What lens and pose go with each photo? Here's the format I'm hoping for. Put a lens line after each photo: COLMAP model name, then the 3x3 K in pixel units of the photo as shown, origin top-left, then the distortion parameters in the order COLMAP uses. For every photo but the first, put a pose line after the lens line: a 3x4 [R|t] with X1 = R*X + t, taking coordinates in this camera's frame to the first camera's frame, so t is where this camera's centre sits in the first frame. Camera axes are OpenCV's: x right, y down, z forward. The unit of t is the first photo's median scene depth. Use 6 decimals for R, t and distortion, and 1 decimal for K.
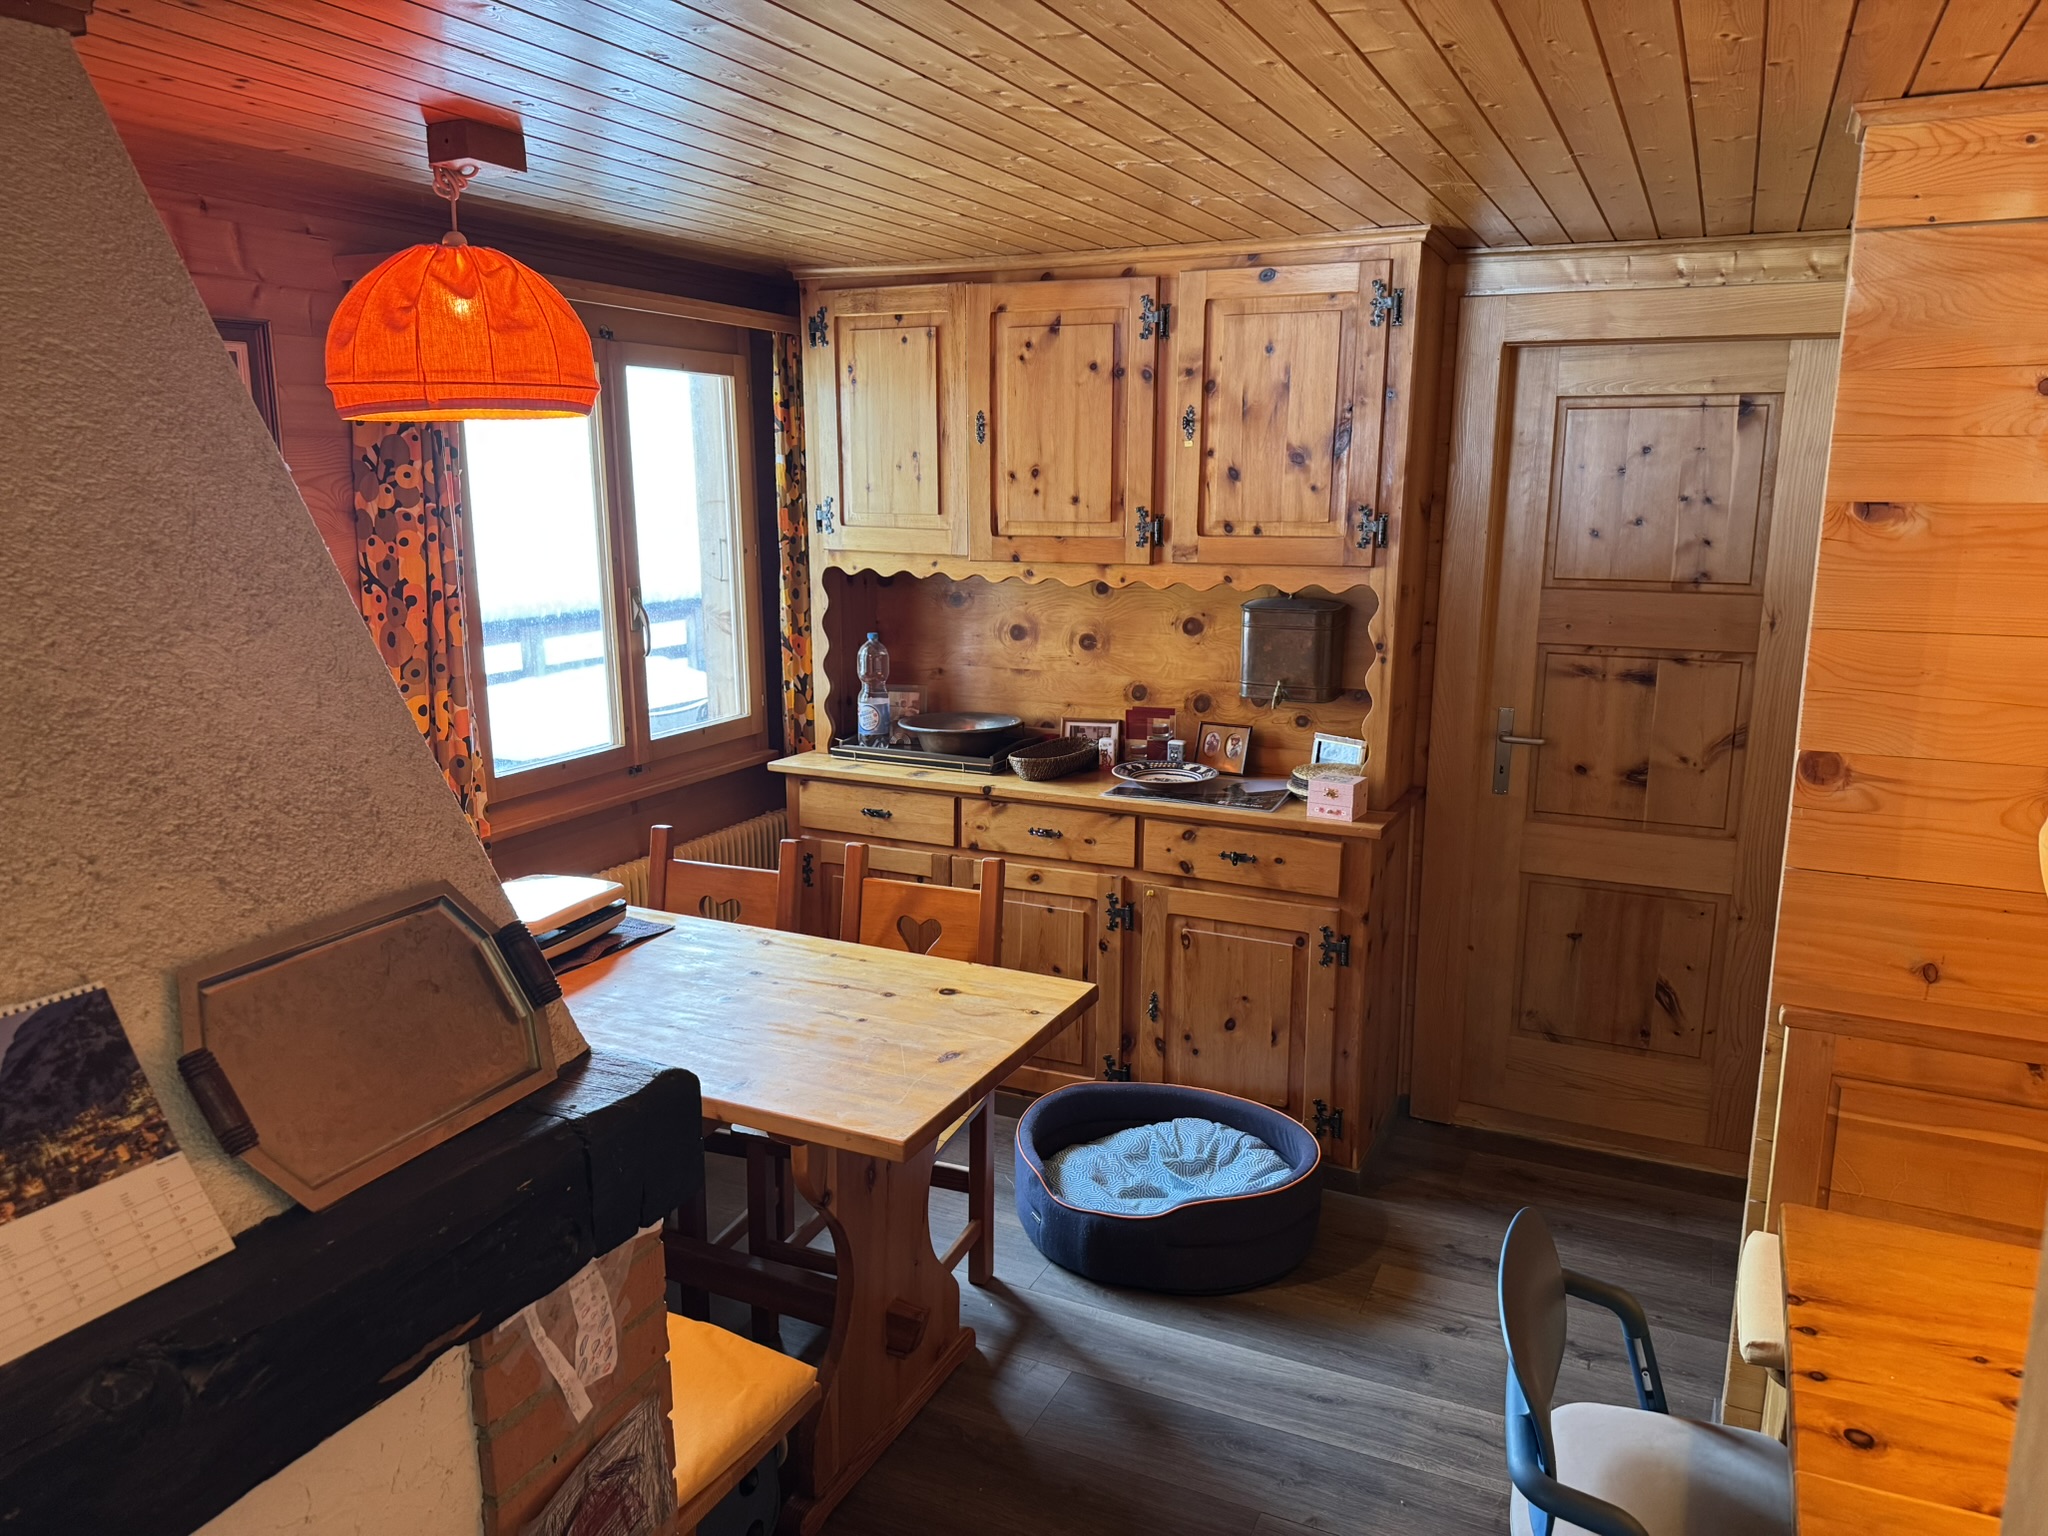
lens RADIAL K [[1422.9, 0, 1030.7], [0, 1422.9, 784.7], [0, 0, 1]] dist [0.154392, -0.251306]
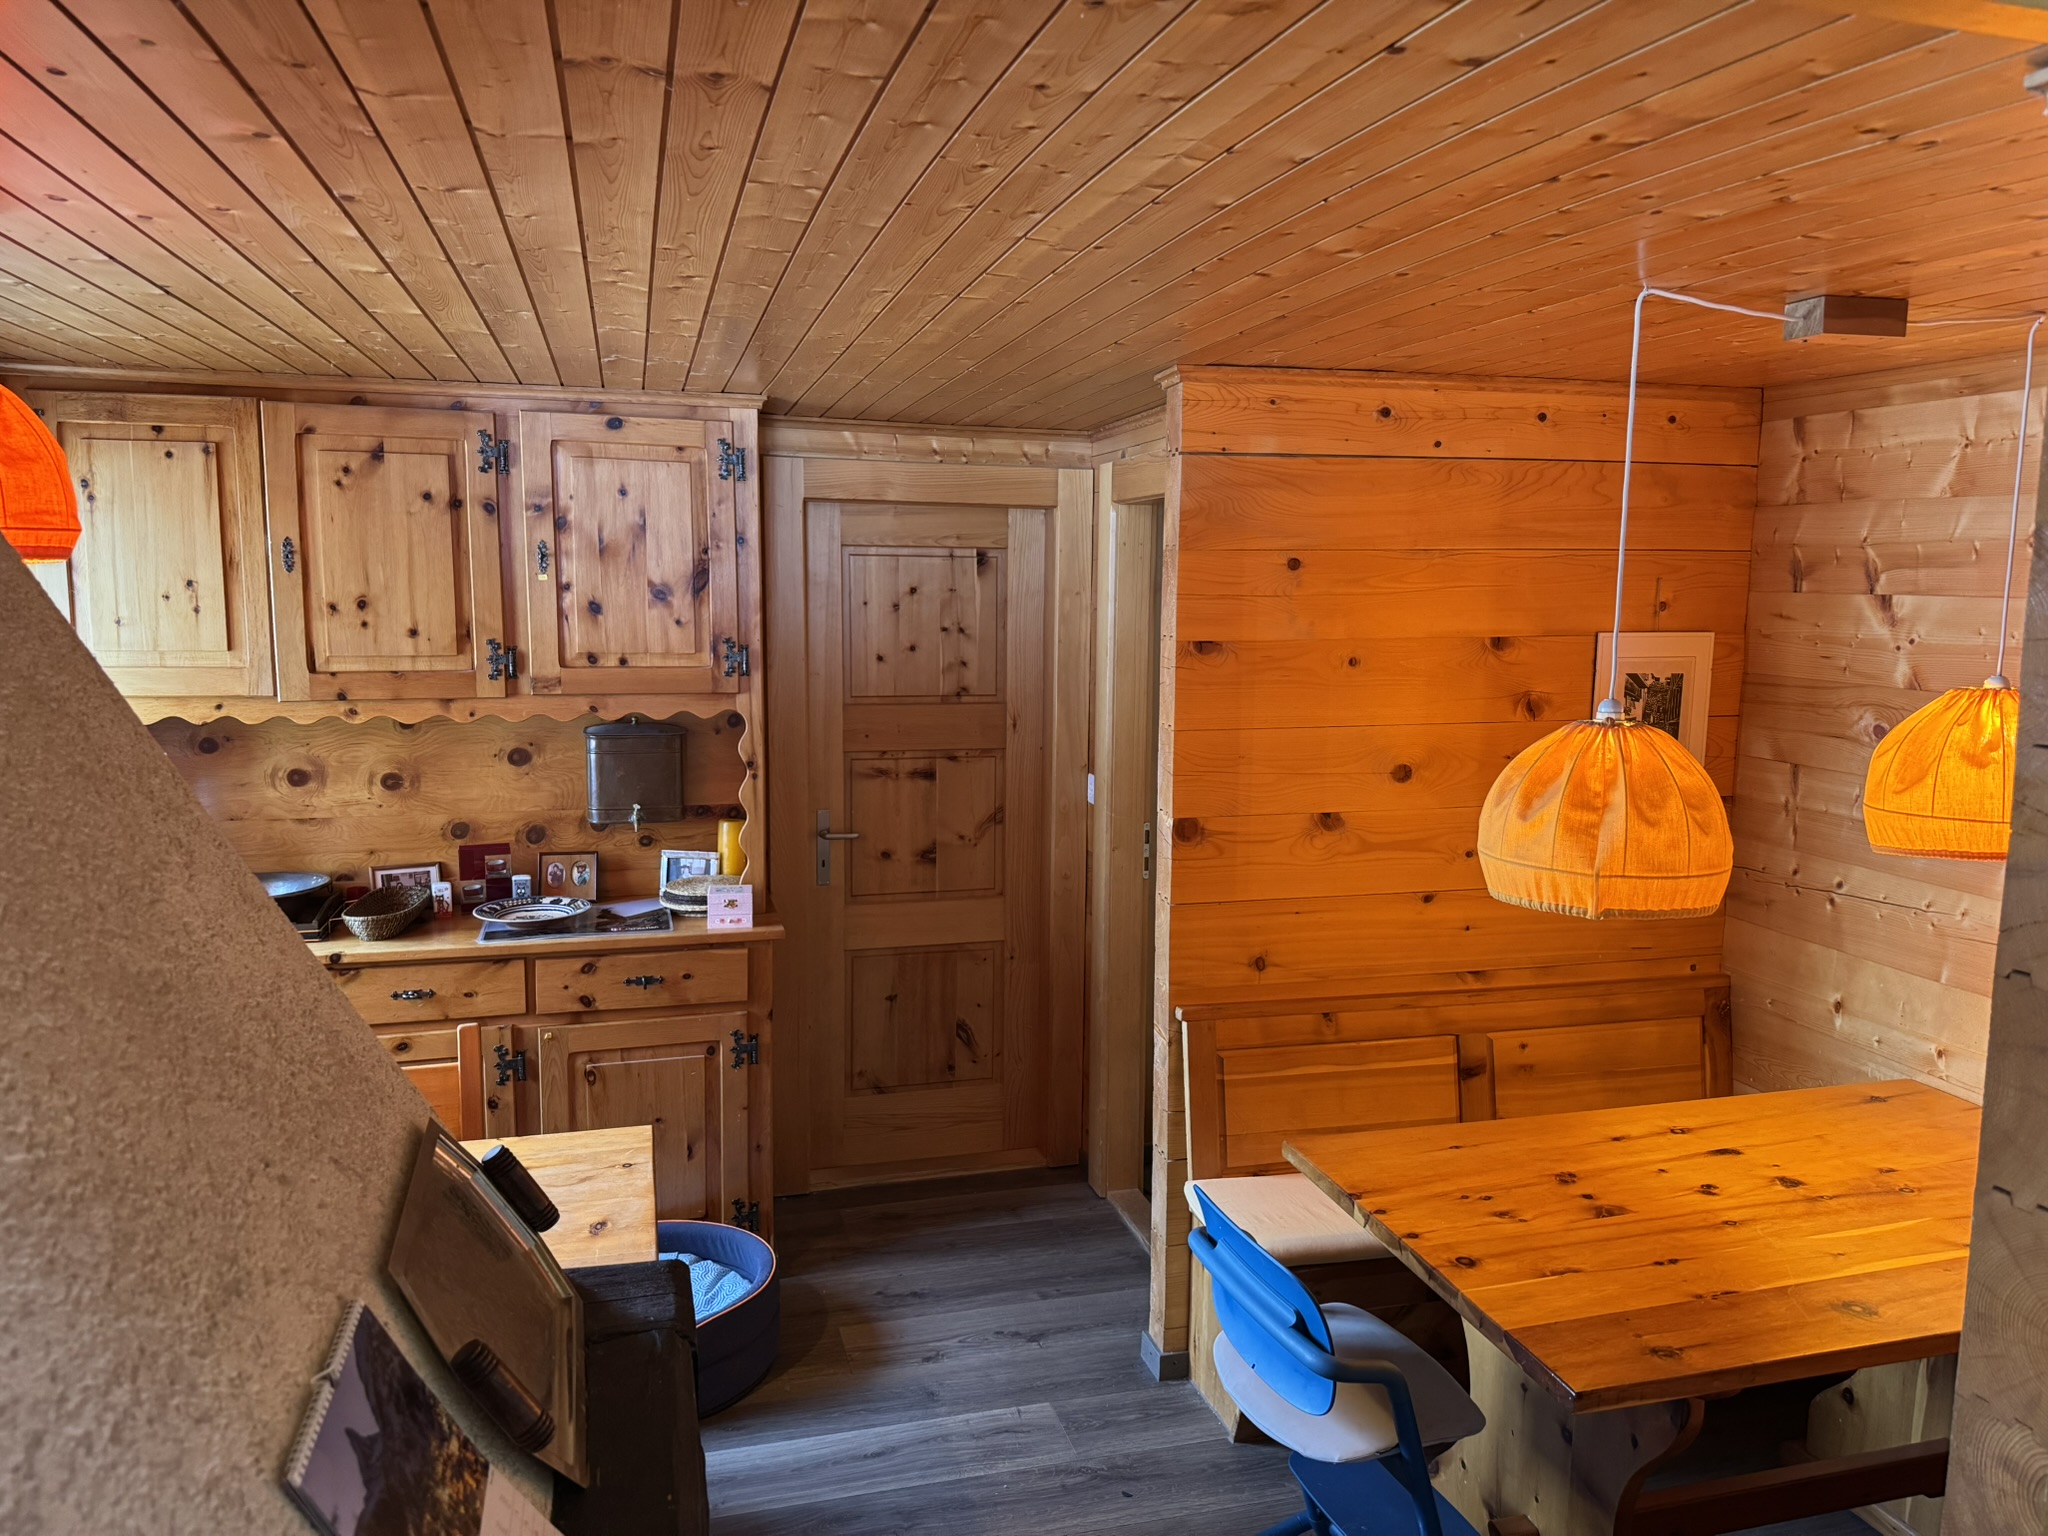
lens RADIAL K [[1435.2, 0, 1024.0], [0, 1435.2, 768.0], [0, 0, 1]] dist [0.088259, -0.142650]
pose [[0.752189, -0.079272, 0.654161, -0.302225], [0.130805, 0.990944, -0.030322, -0.031474], [-0.645834, 0.108376, 0.755747, 0.037110]]
